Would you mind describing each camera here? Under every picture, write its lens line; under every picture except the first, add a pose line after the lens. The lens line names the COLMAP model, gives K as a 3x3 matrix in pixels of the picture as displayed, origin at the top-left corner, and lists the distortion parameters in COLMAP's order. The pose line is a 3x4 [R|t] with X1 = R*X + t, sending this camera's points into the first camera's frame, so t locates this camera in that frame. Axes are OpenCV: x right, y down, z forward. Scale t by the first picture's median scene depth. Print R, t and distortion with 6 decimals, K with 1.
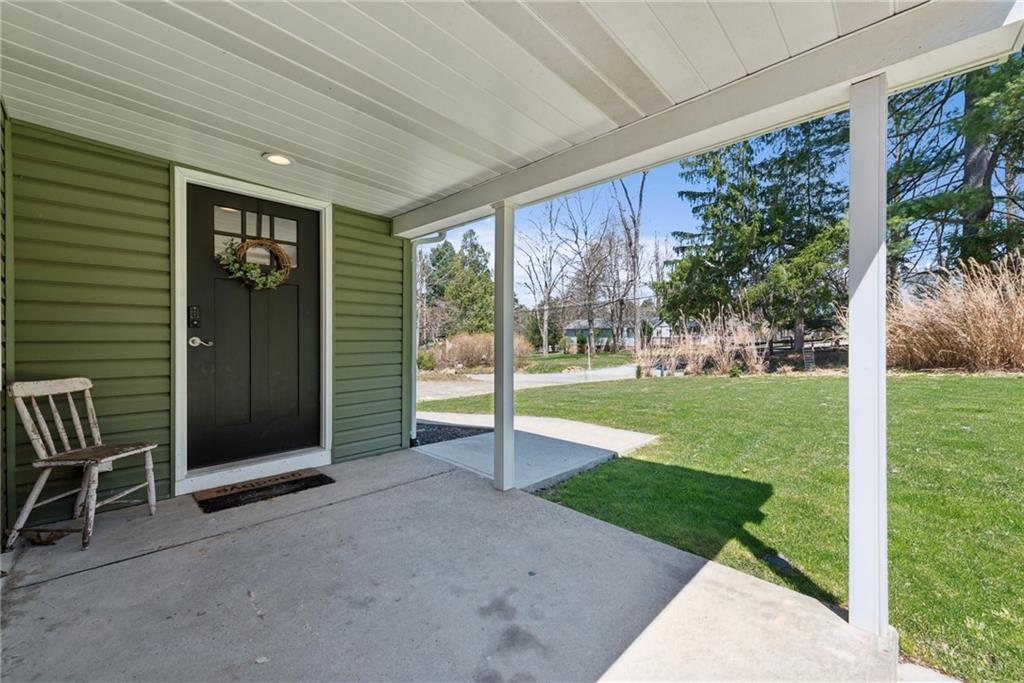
lens RADIAL K [[410.4, 0, 512.0], [0, 410.4, 341.5], [0, 0, 1]] dist [0.002068, -0.000076]
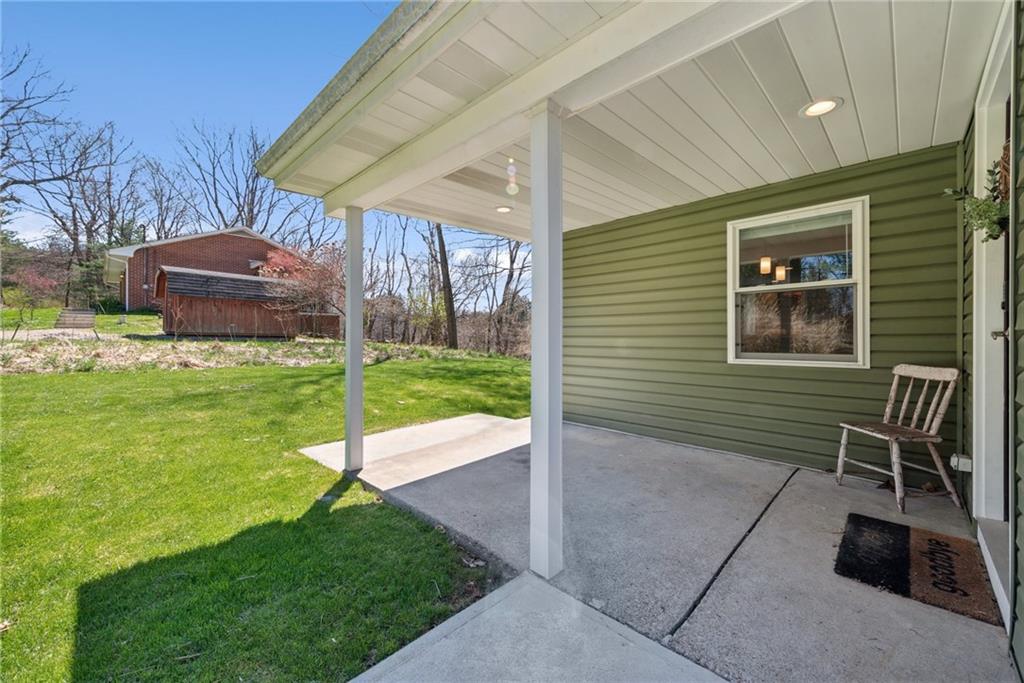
lens RADIAL K [[406.0, 0, 512.0], [0, 406.0, 341.5], [0, 0, 1]] dist [-0.000912, 0.000042]
pose [[-0.999793, -0.001761, 0.020286, 0.023885], [-0.001525, 0.999931, 0.011623, 0.010175], [-0.020305, 0.011590, -0.999727, 2.098553]]
